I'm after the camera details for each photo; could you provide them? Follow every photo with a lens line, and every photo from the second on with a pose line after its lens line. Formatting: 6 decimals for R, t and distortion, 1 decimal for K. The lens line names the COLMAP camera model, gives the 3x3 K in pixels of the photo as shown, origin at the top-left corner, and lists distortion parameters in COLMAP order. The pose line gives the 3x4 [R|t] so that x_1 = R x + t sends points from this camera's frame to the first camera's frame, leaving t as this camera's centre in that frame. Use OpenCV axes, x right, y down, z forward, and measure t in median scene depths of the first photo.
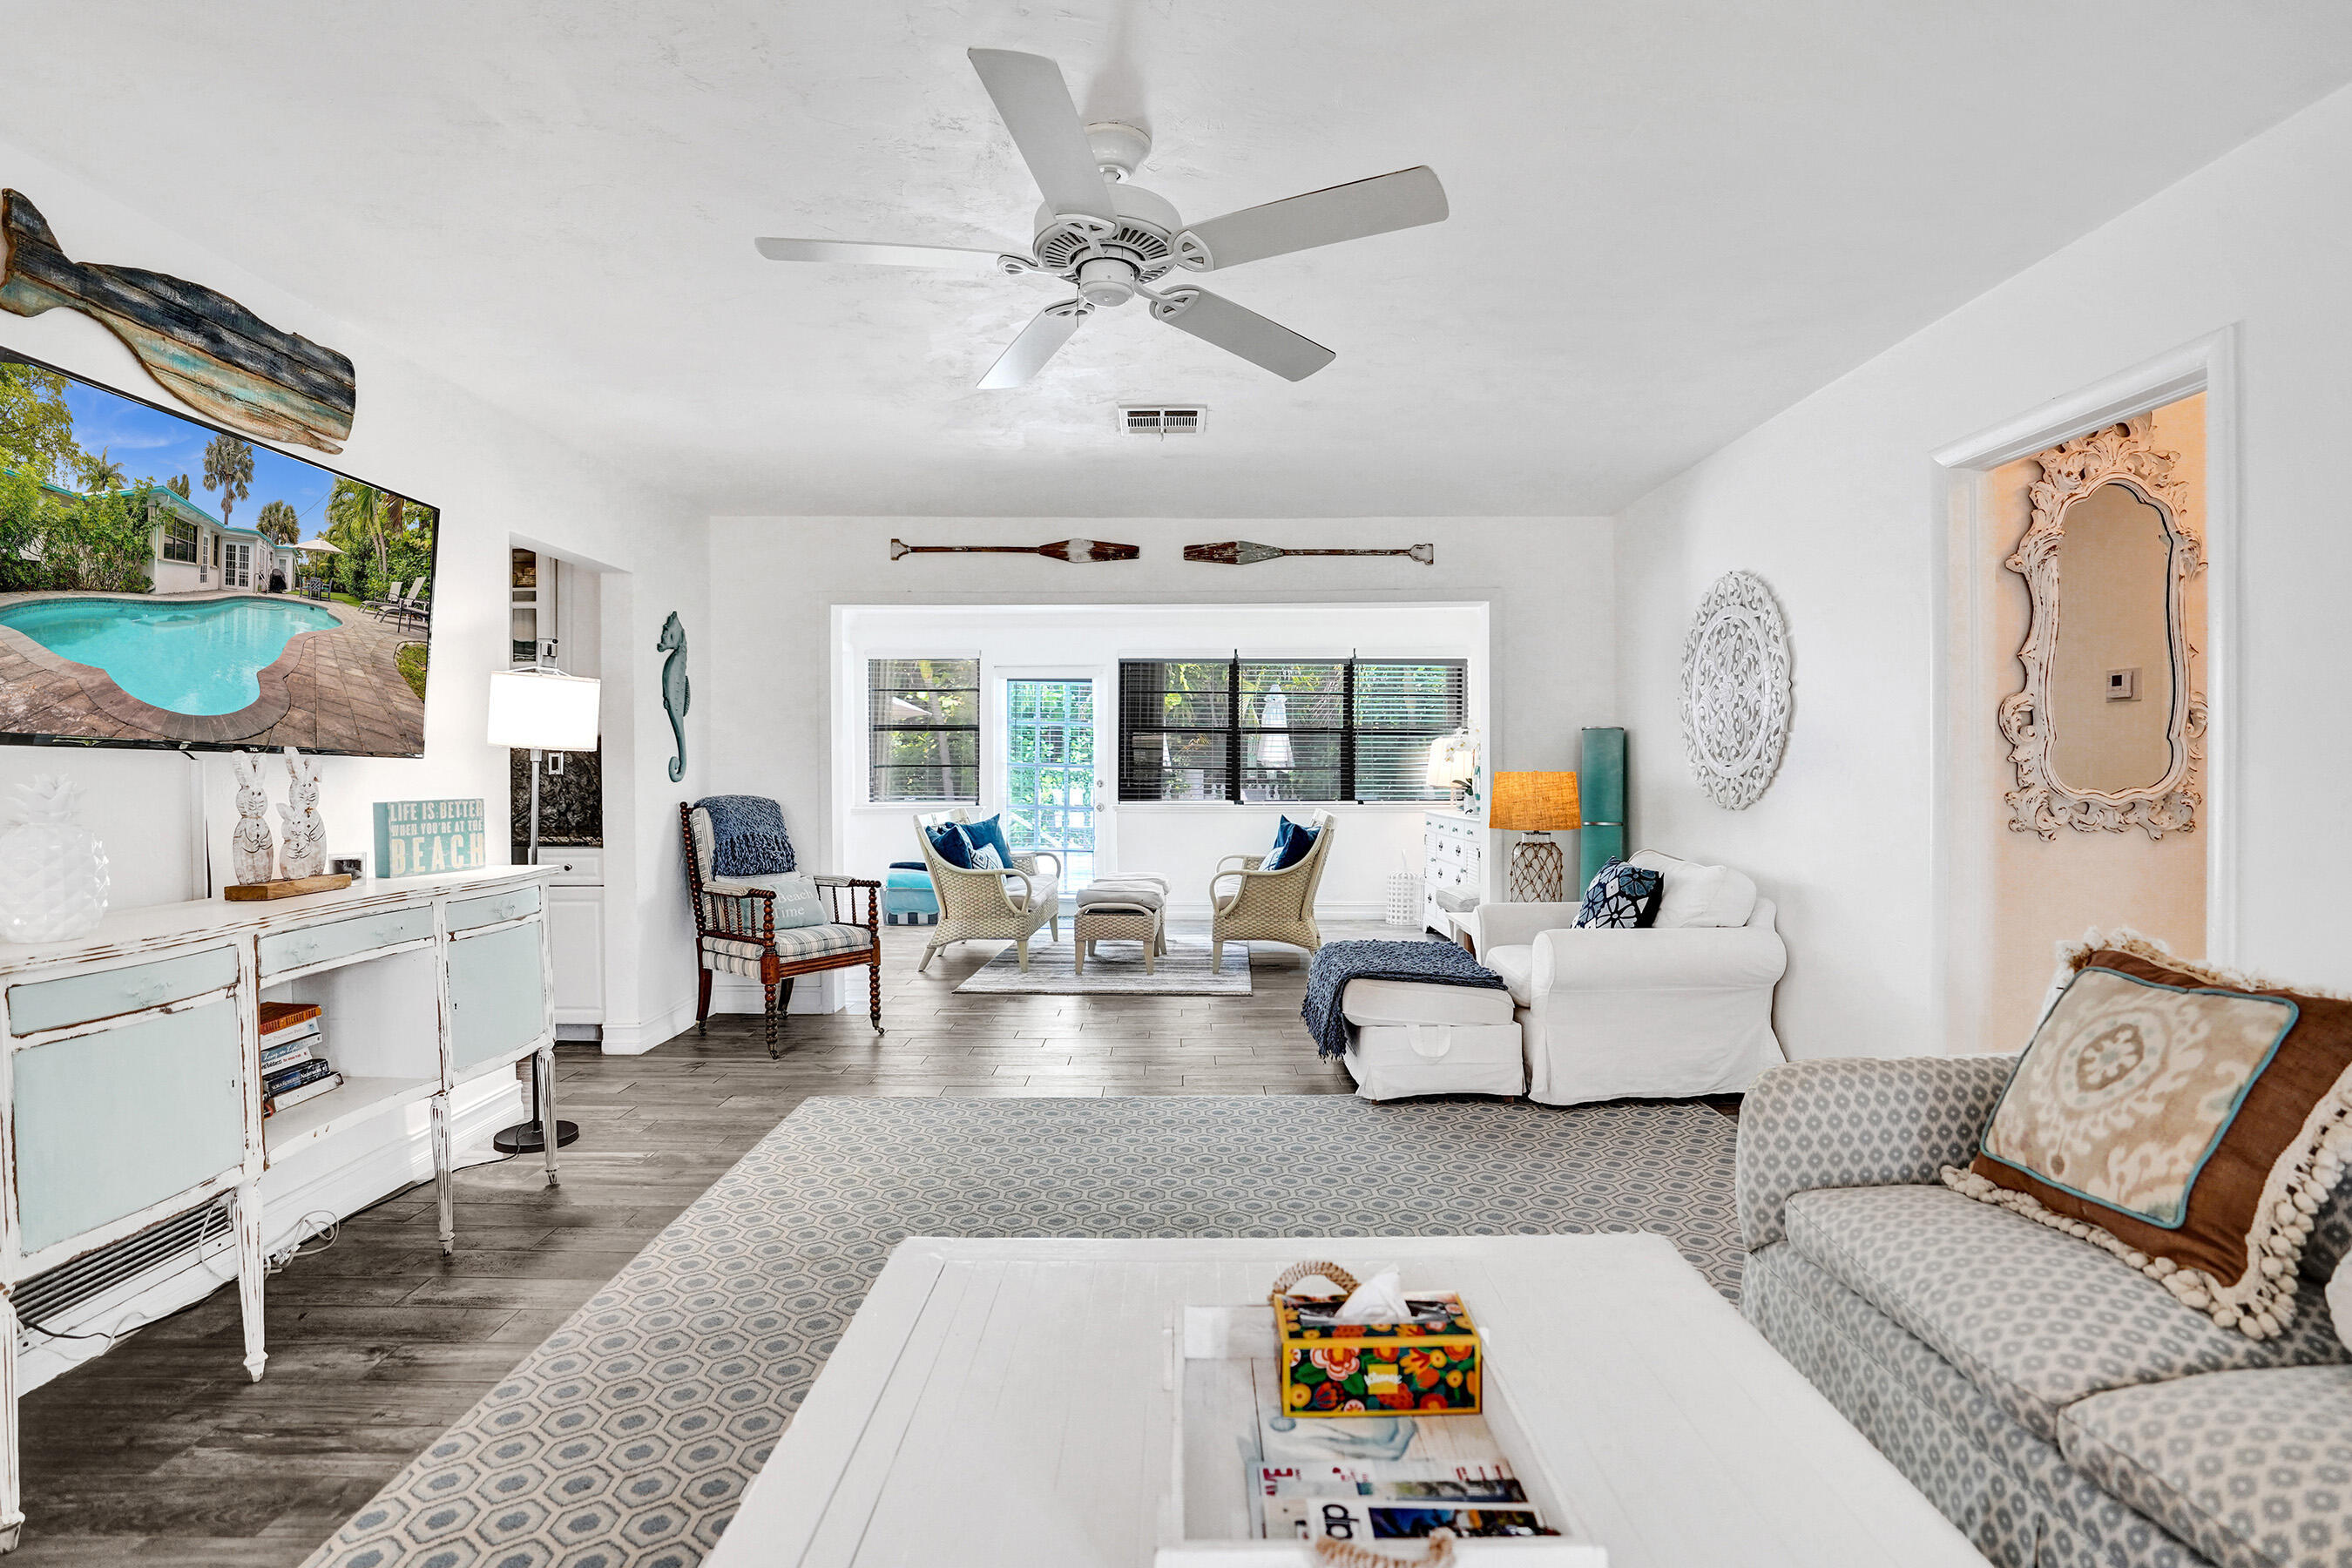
lens RADIAL K [[1189.9, 0, 965.9], [0, 1189.9, 788.7], [0, 0, 1]] dist [-0.071098, 0.020346]
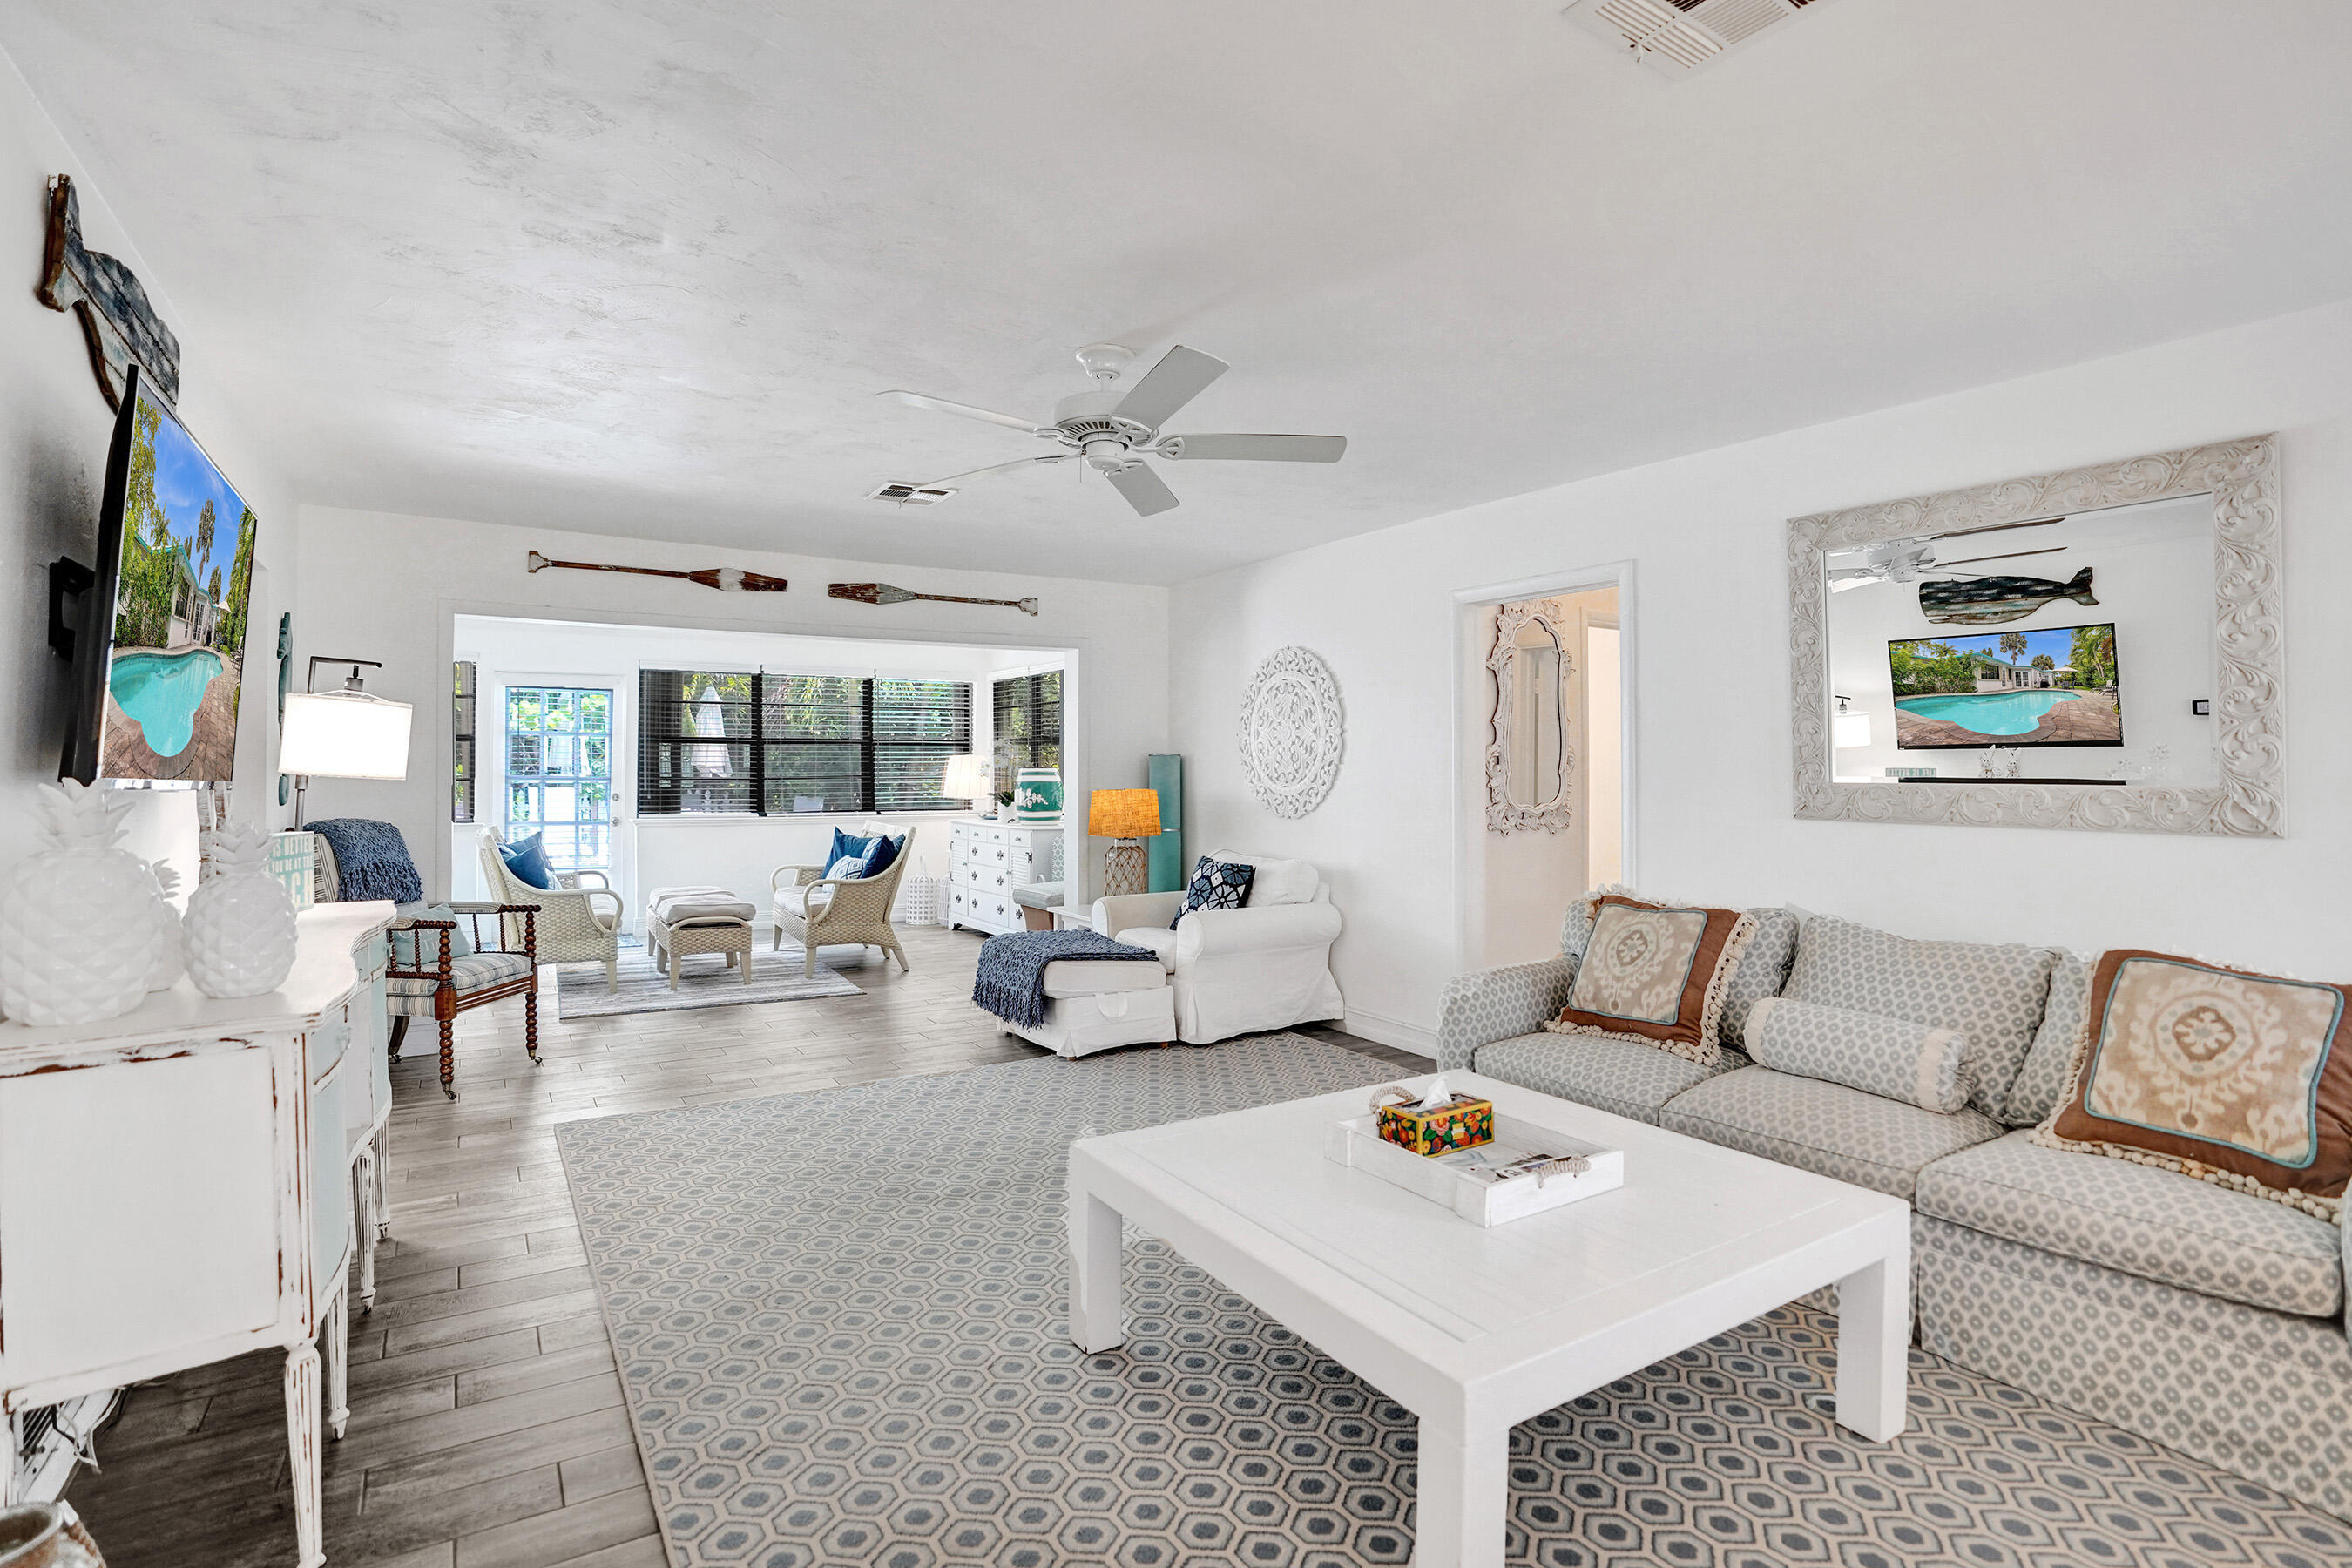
lens RADIAL K [[1107.0, 0, 1176.0], [0, 1107.0, 784.0], [0, 0, 1]] dist [-0.050865, 0.000900]
pose [[0.846809, -0.001011, 0.531897, -0.221633], [0.009653, 0.999863, -0.013468, -0.009340], [-0.531810, 0.016539, 0.846702, -0.064921]]
